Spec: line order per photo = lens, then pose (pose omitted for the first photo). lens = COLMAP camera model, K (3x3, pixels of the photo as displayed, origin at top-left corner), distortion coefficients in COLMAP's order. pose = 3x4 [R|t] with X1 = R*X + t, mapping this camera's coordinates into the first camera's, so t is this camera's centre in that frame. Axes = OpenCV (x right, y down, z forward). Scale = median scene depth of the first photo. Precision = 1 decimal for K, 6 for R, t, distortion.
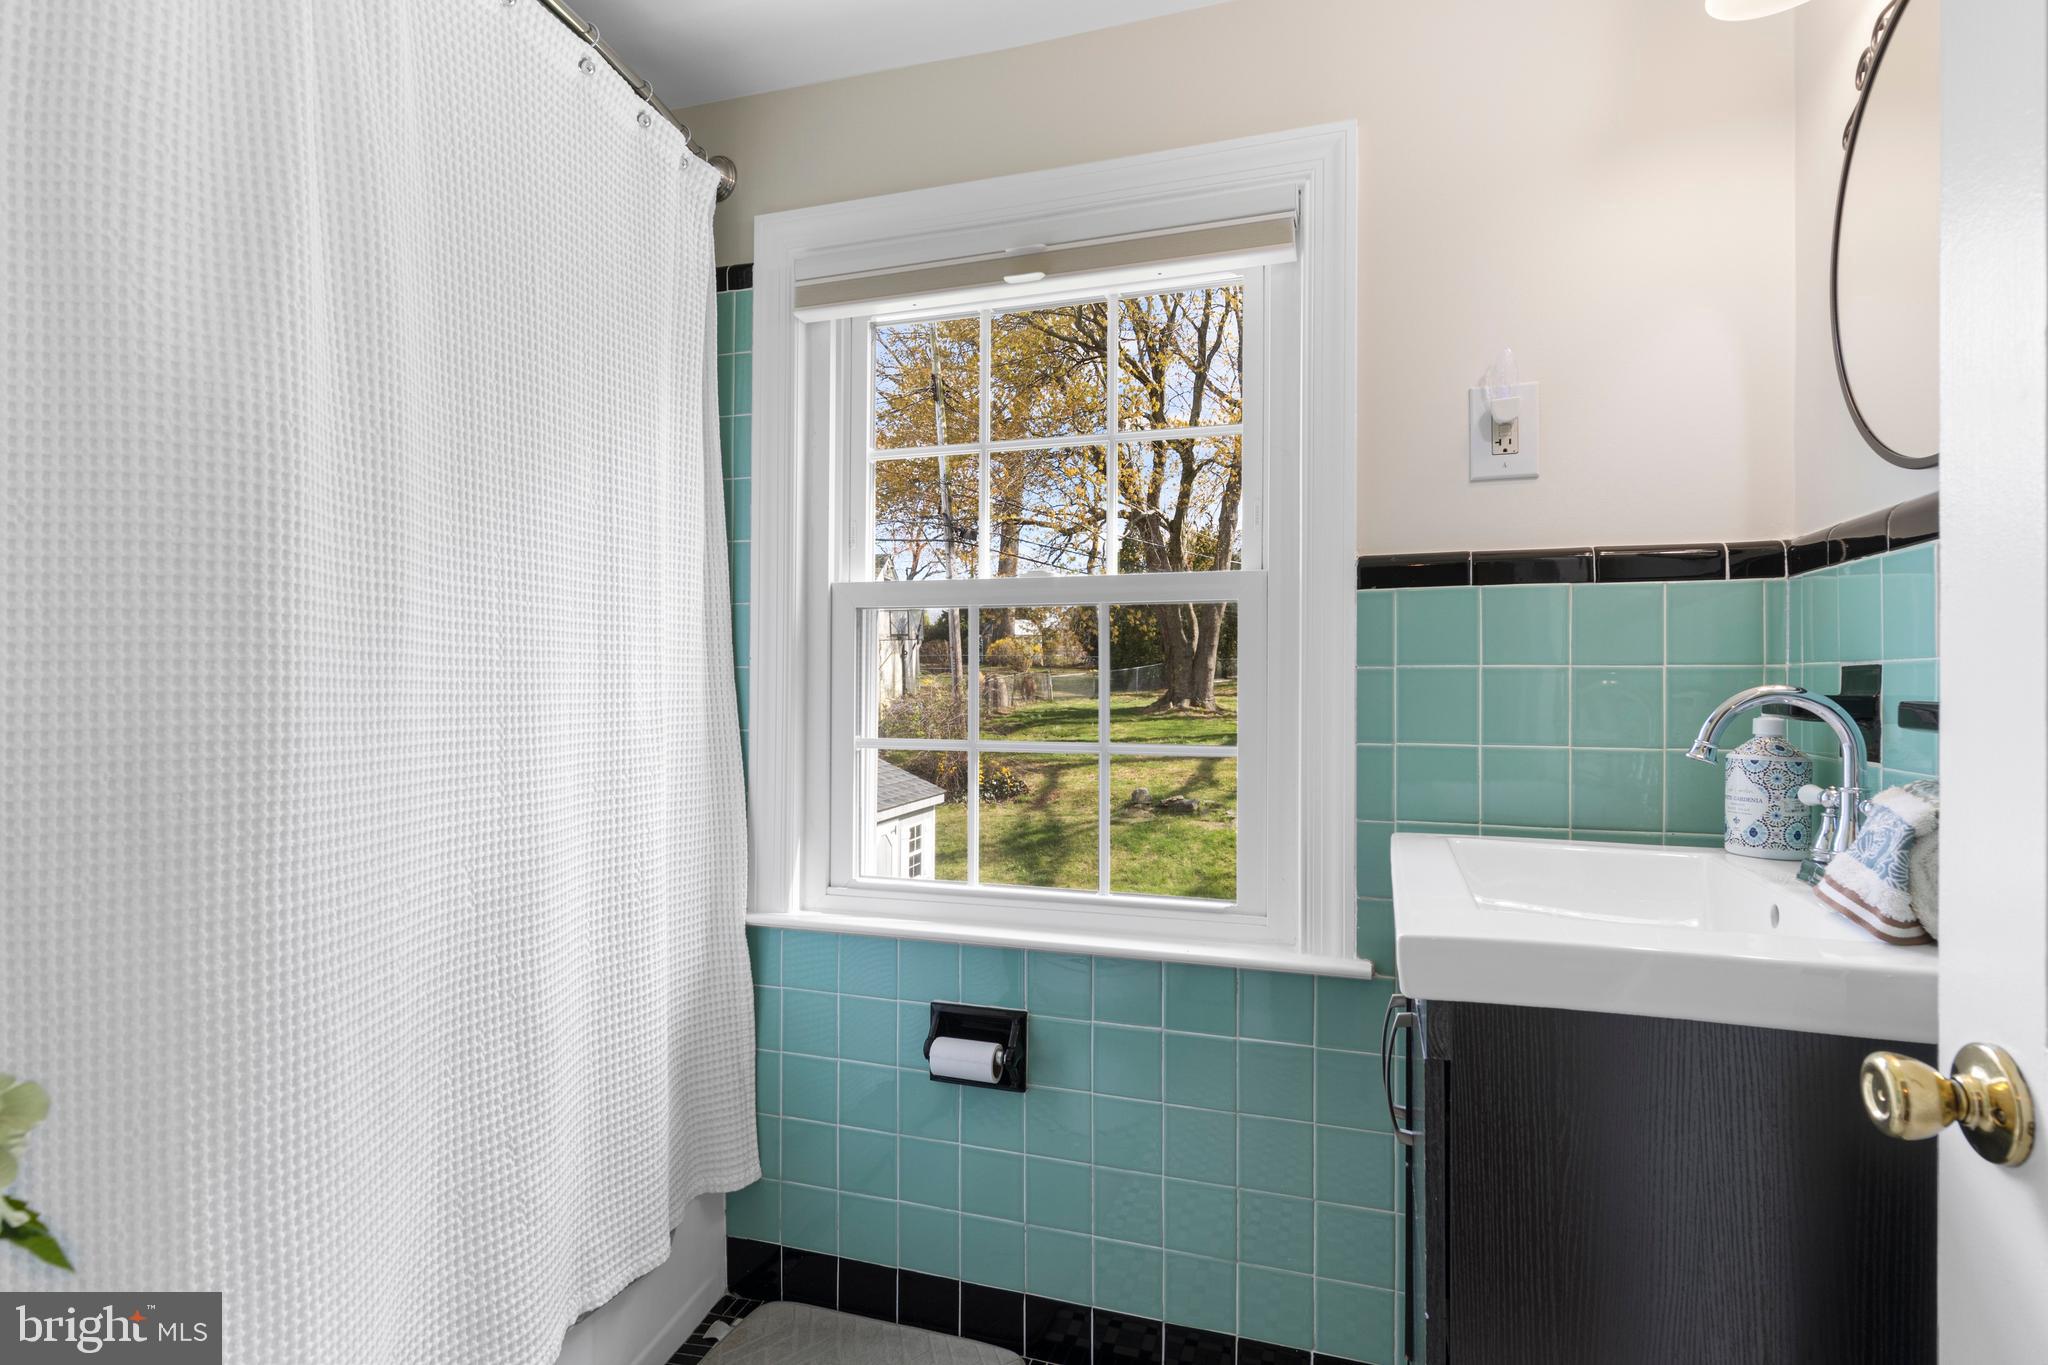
lens RADIAL K [[1034.5, 0, 1026.3], [0, 1034.5, 678.9], [0, 0, 1]] dist [0.000259, -0.000561]
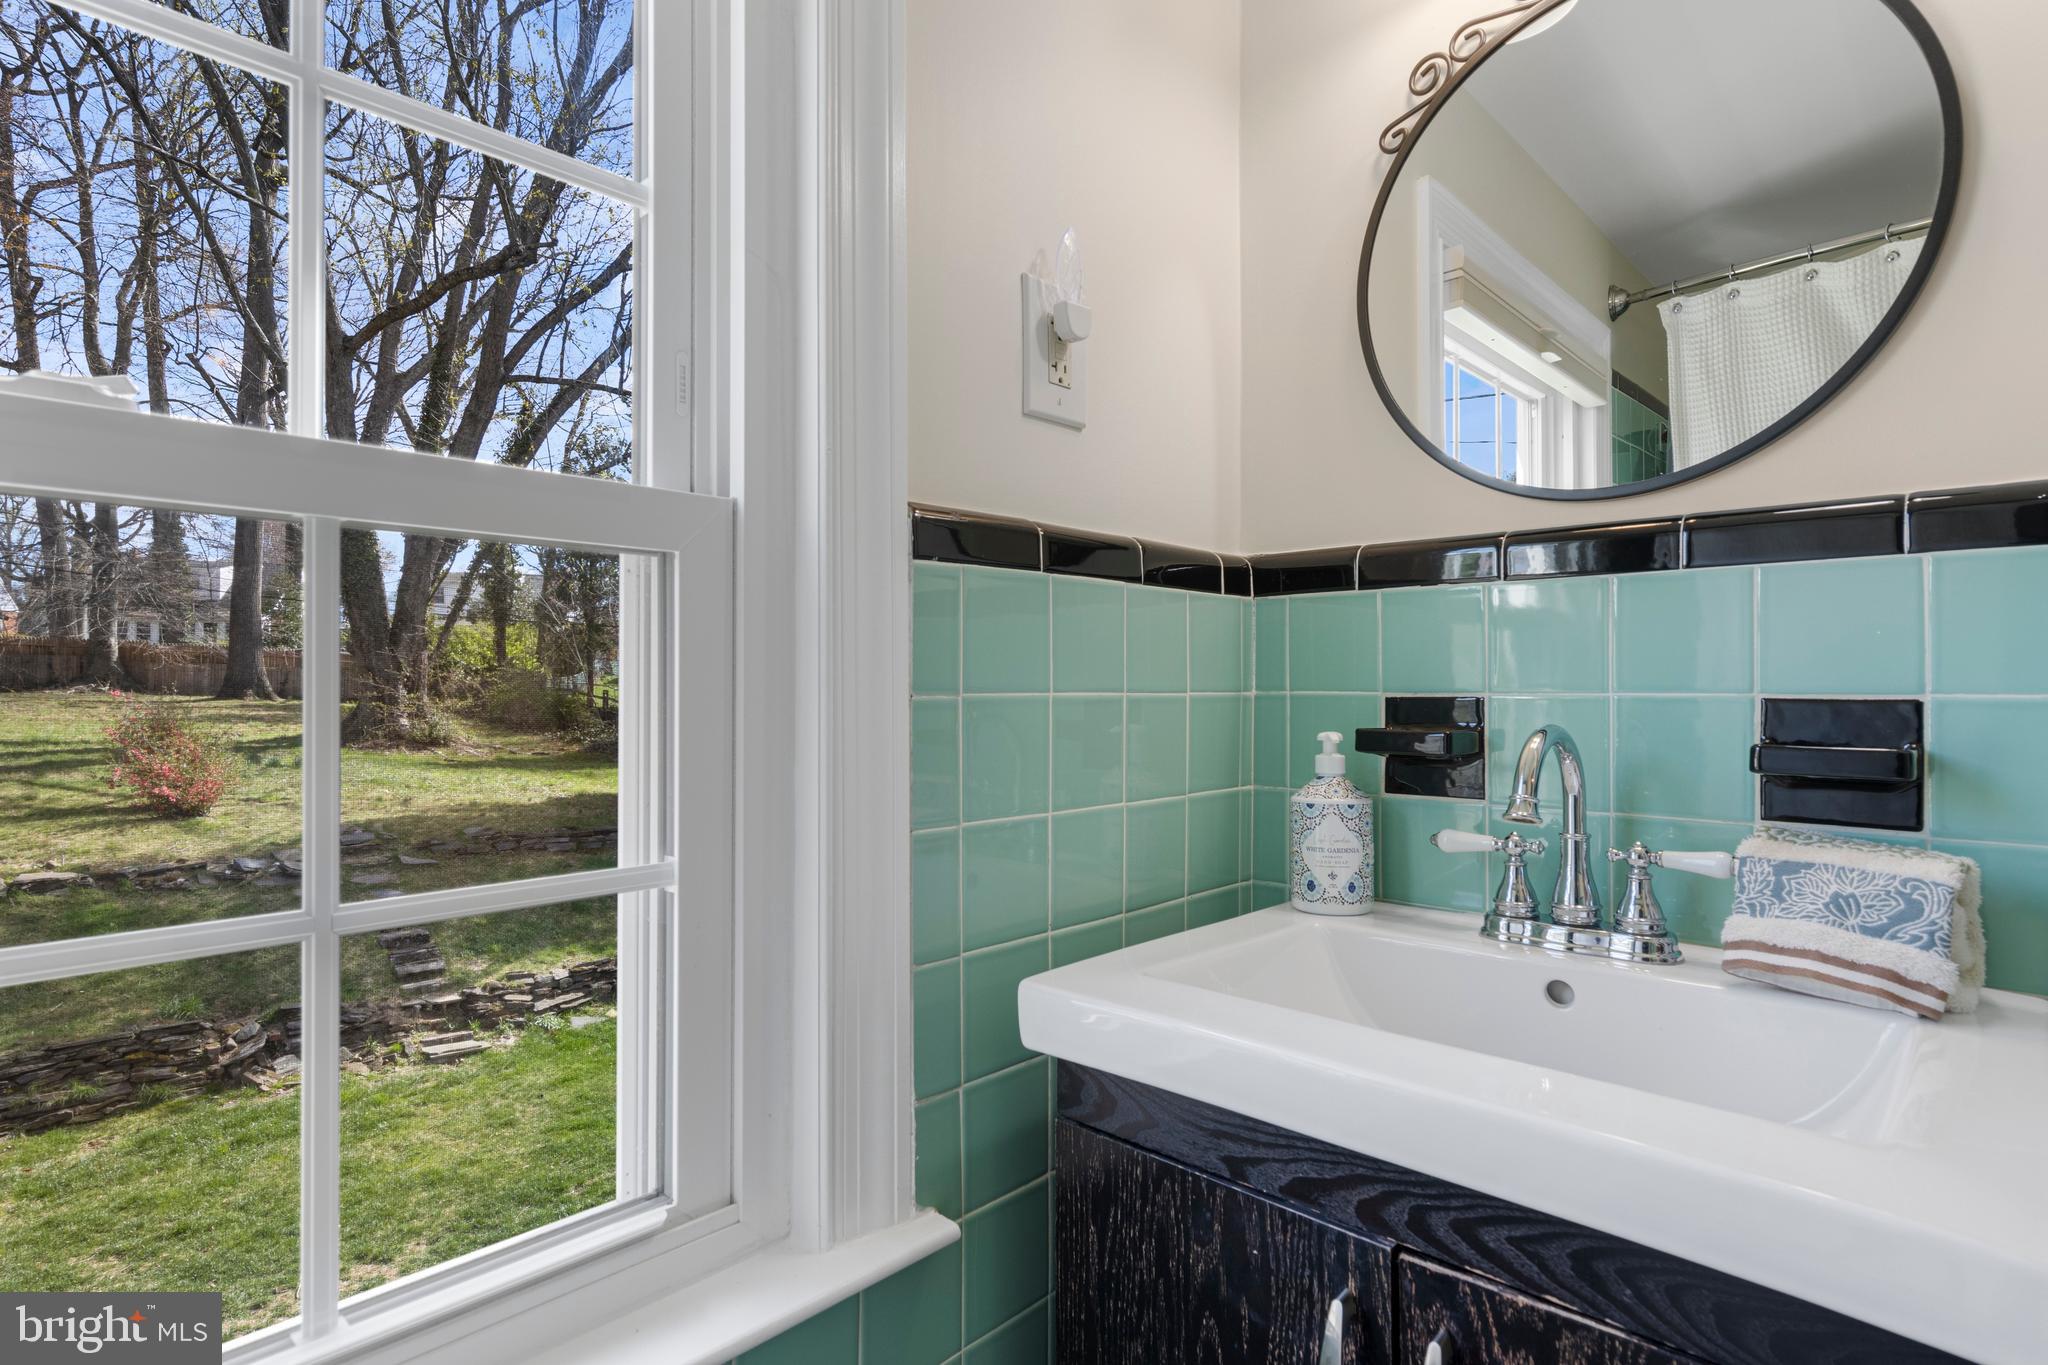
lens RADIAL K [[1034.5, 0, 1026.3], [0, 1034.5, 678.9], [0, 0, 1]] dist [0.000259, -0.000561]
pose [[0.410987, 0.003645, 0.911634, -0.210072], [-0.003552, 0.999991, -0.002397, -0.025172], [-0.911634, -0.002252, 0.410996, 0.895076]]
